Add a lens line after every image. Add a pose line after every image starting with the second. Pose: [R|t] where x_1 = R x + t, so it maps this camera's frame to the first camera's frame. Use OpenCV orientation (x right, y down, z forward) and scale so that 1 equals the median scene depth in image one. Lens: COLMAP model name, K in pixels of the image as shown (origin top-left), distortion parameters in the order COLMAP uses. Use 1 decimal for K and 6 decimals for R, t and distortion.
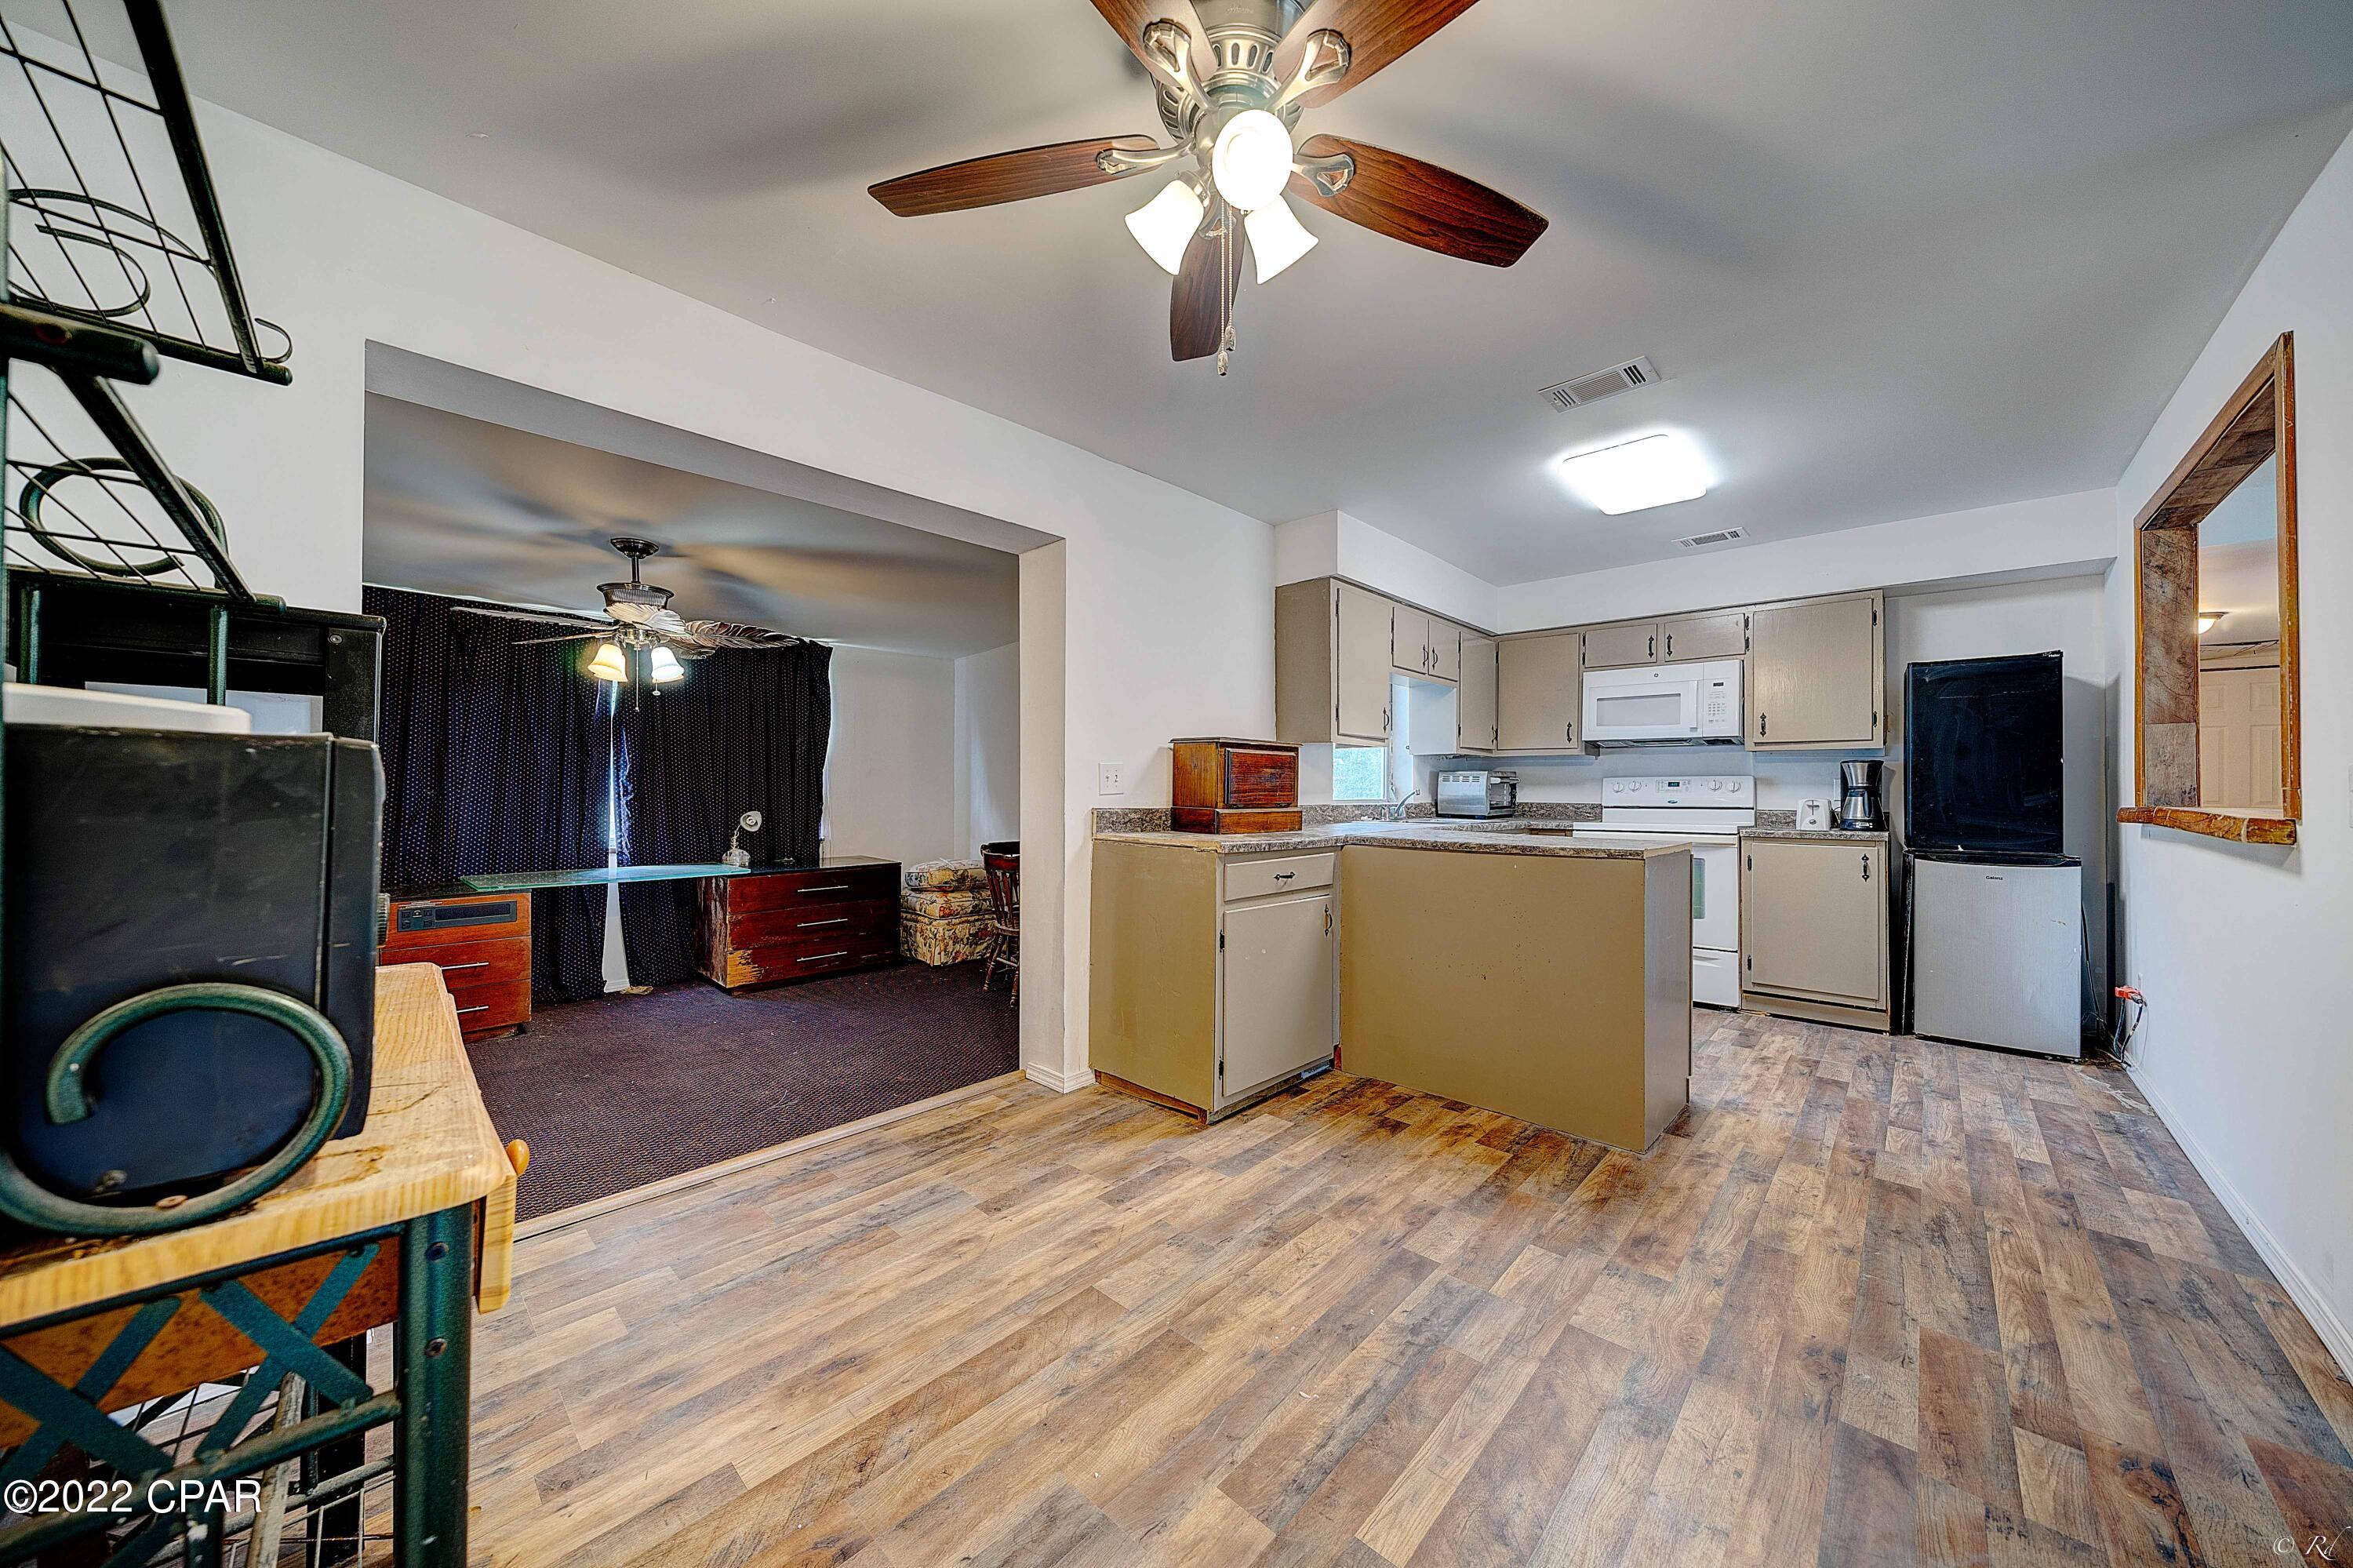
lens RADIAL K [[803.1, 0, 1174.1], [0, 803.1, 783.2], [0, 0, 1]] dist [-0.005315, 0.000243]
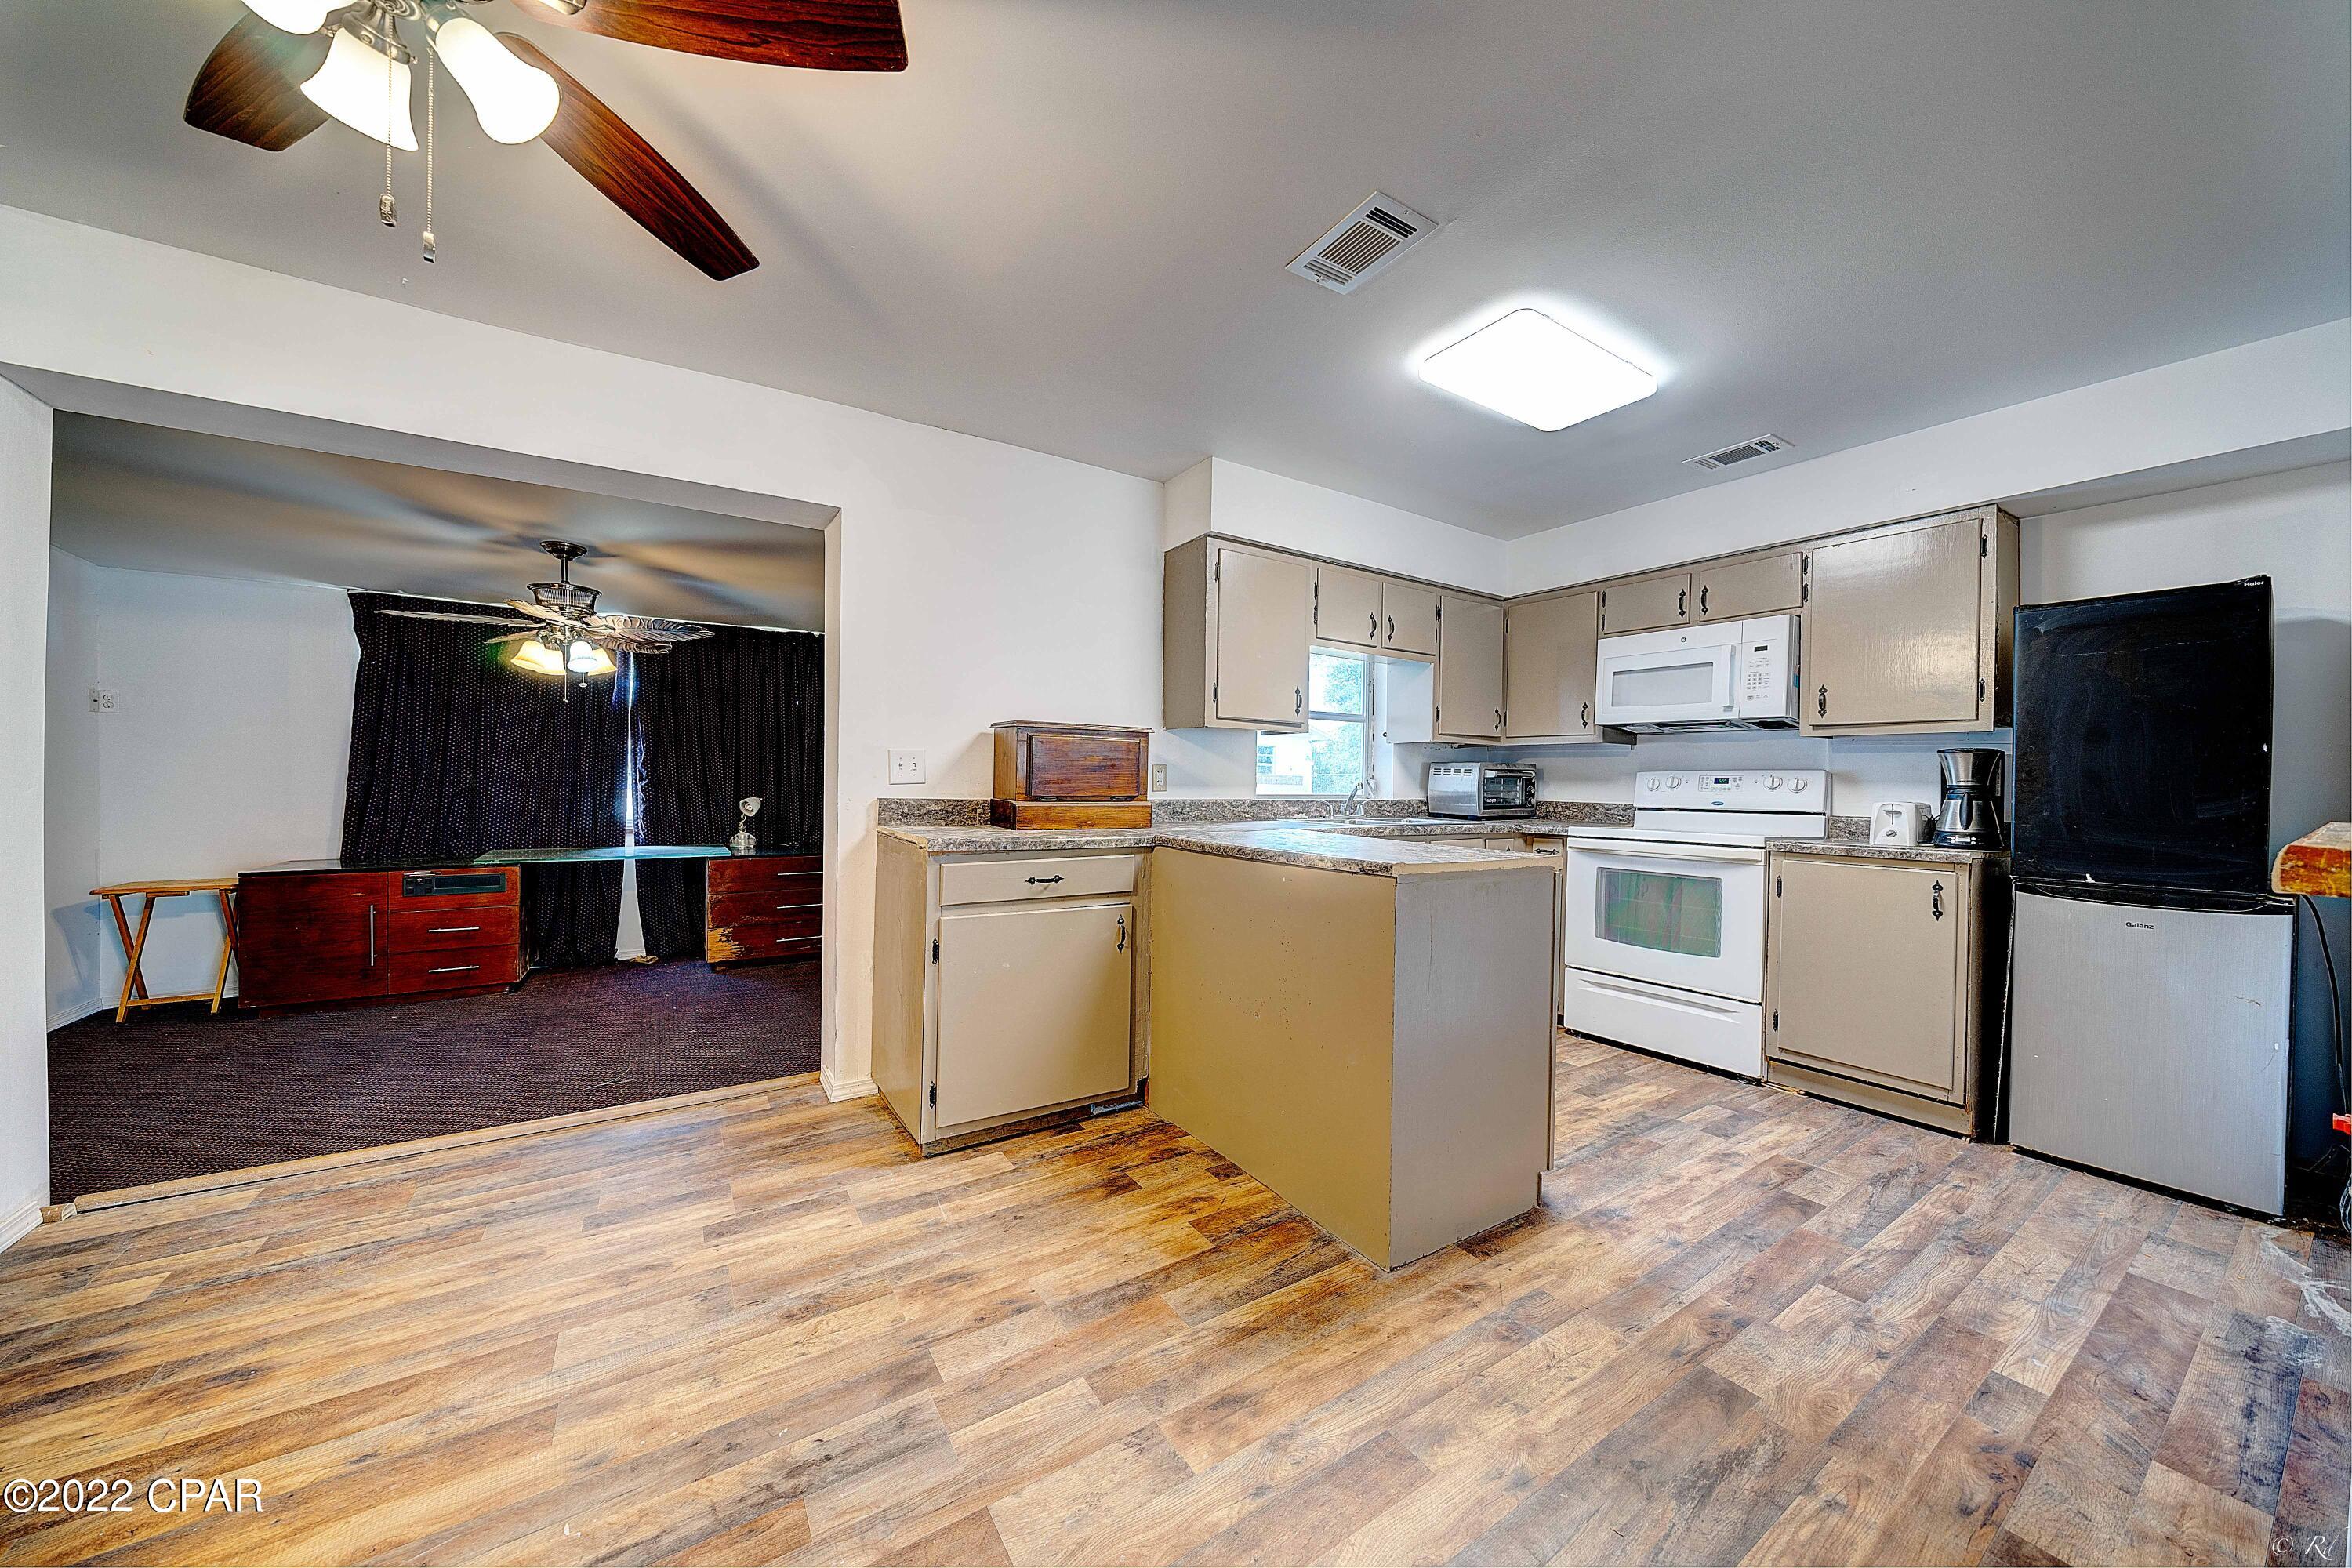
lens RADIAL K [[802.7, 0, 1173.6], [0, 802.7, 783.2], [0, 0, 1]] dist [-0.005315, 0.000243]
pose [[0.969817, 0.011073, -0.243582, 0.394678], [-0.008856, 0.999909, 0.010196, 0.000926], [0.243673, -0.007731, 0.969827, 0.159611]]
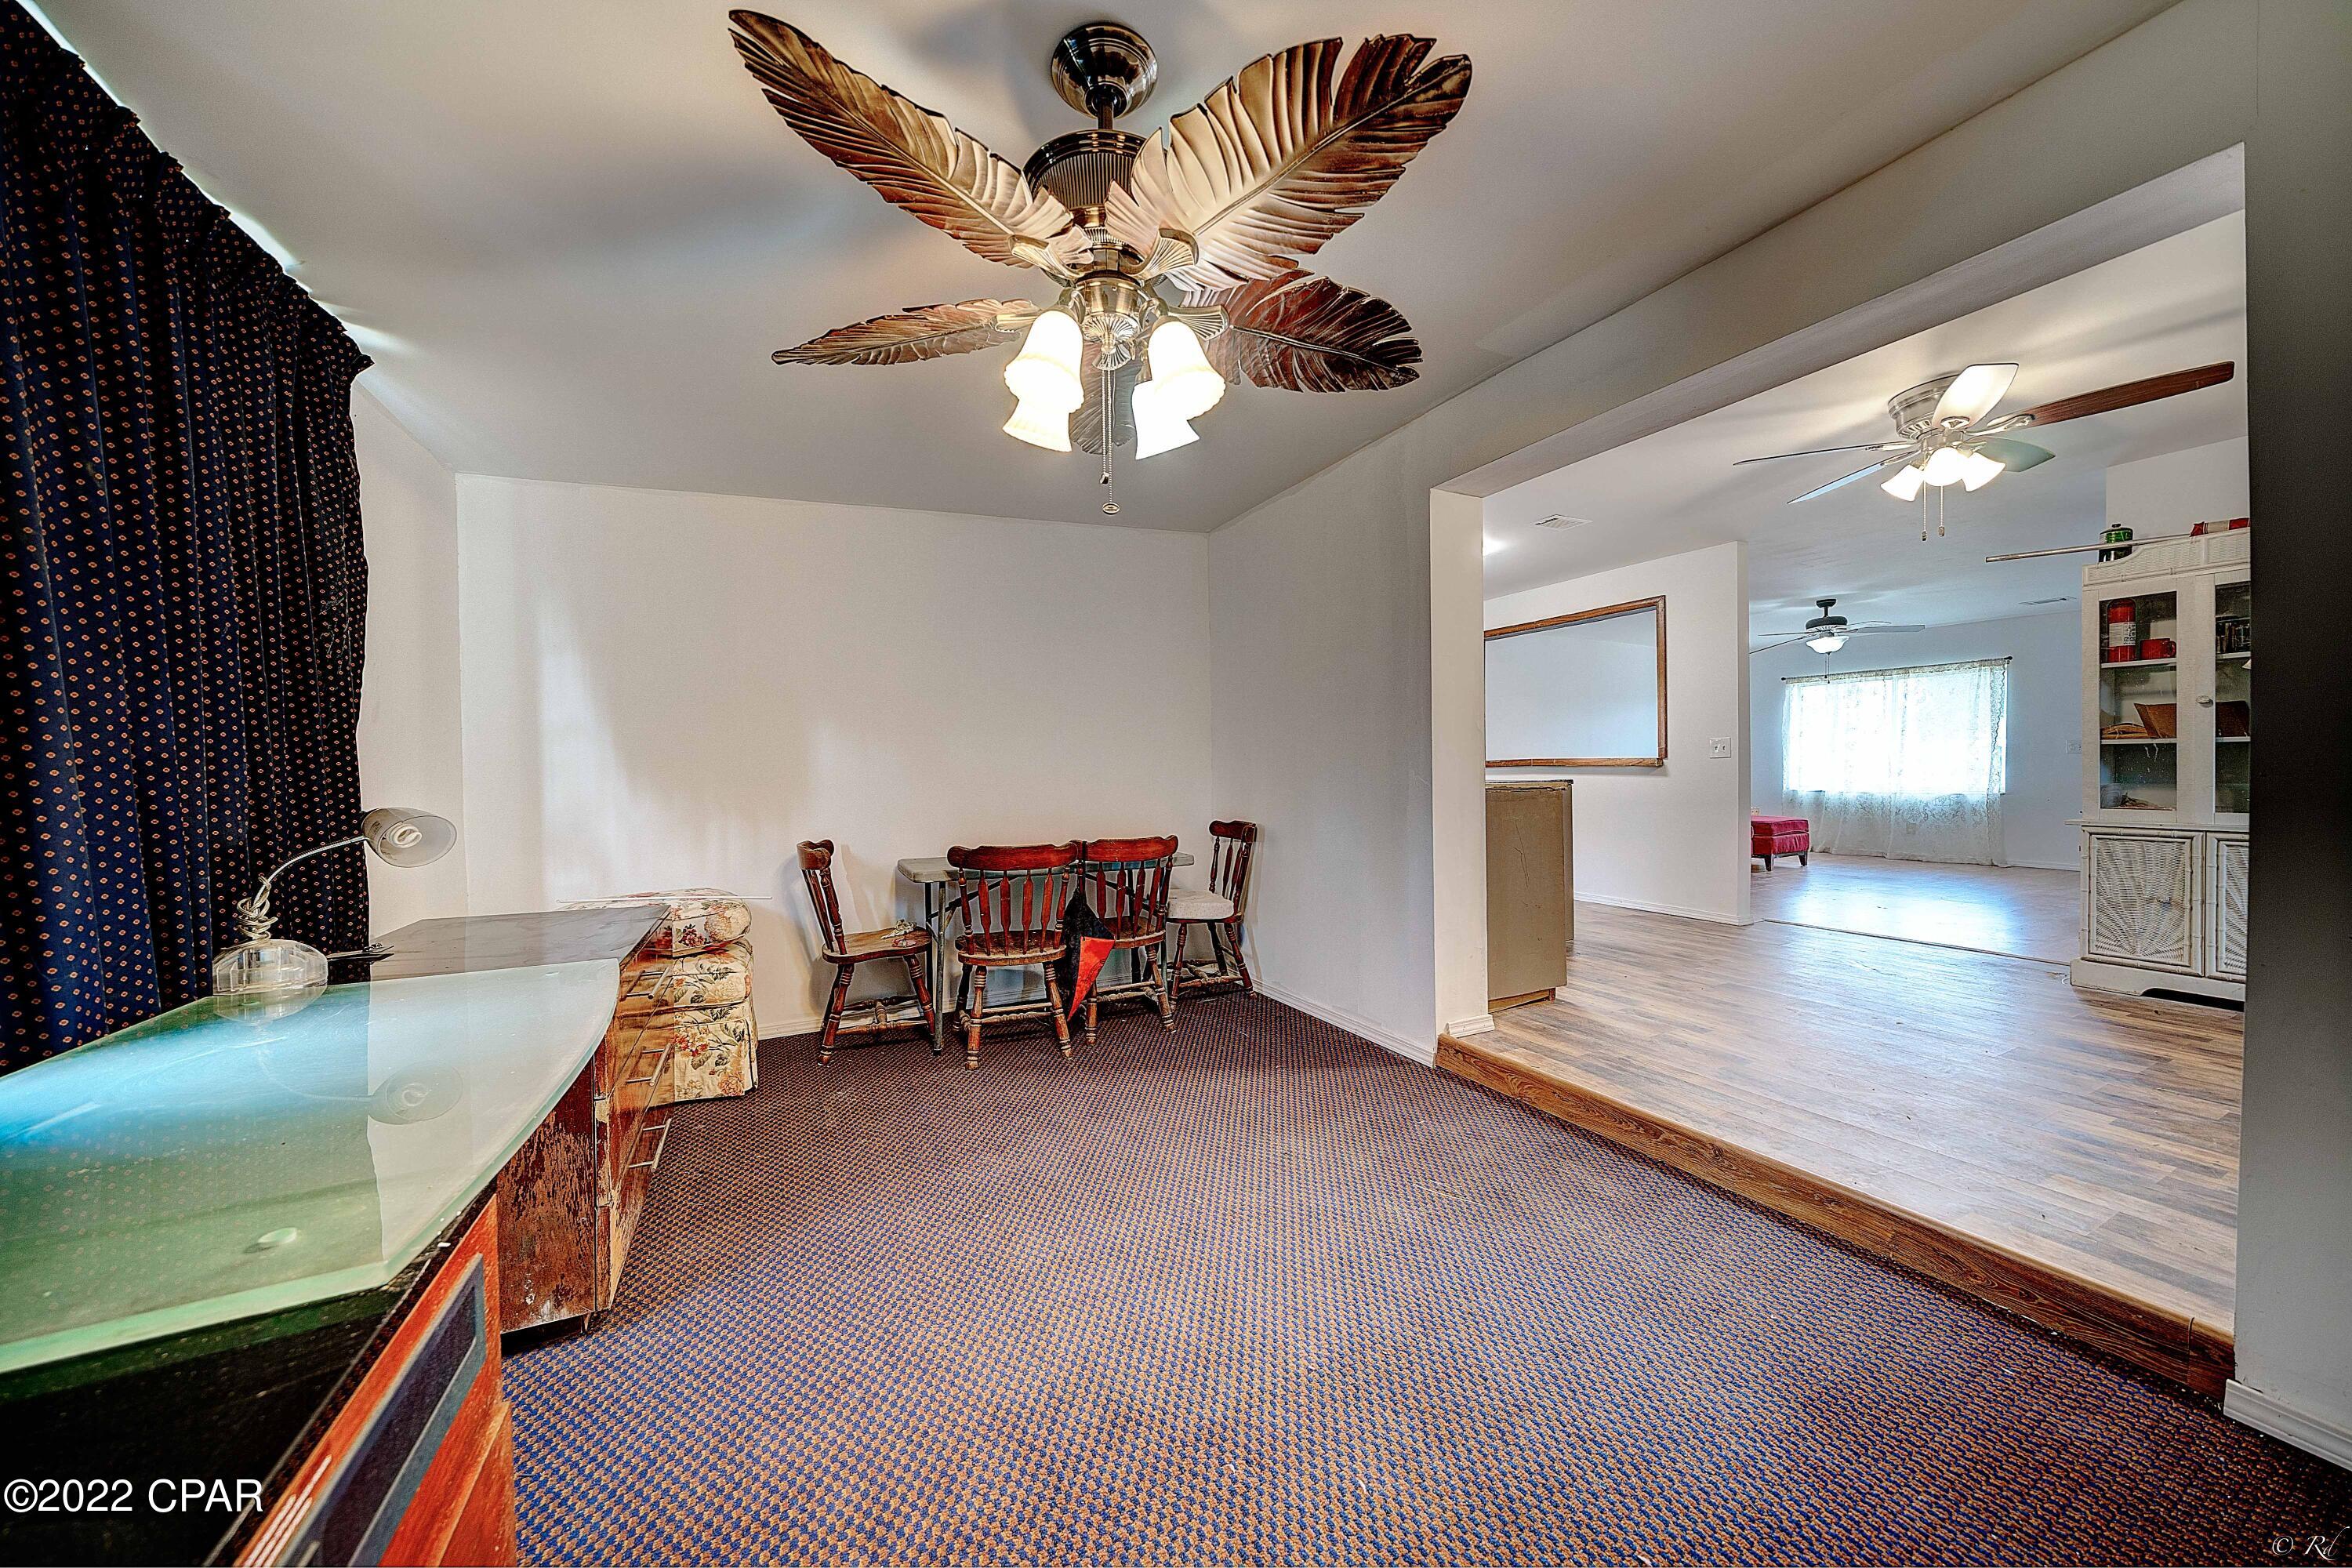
lens RADIAL K [[802.7, 0, 1173.6], [0, 802.7, 783.2], [0, 0, 1]] dist [-0.005315, 0.000243]
pose [[0.338361, -0.020637, 0.940790, -1.050923], [0.009882, 0.999782, 0.018377, 0.033198], [-0.940965, 0.003079, 0.338491, 0.863791]]
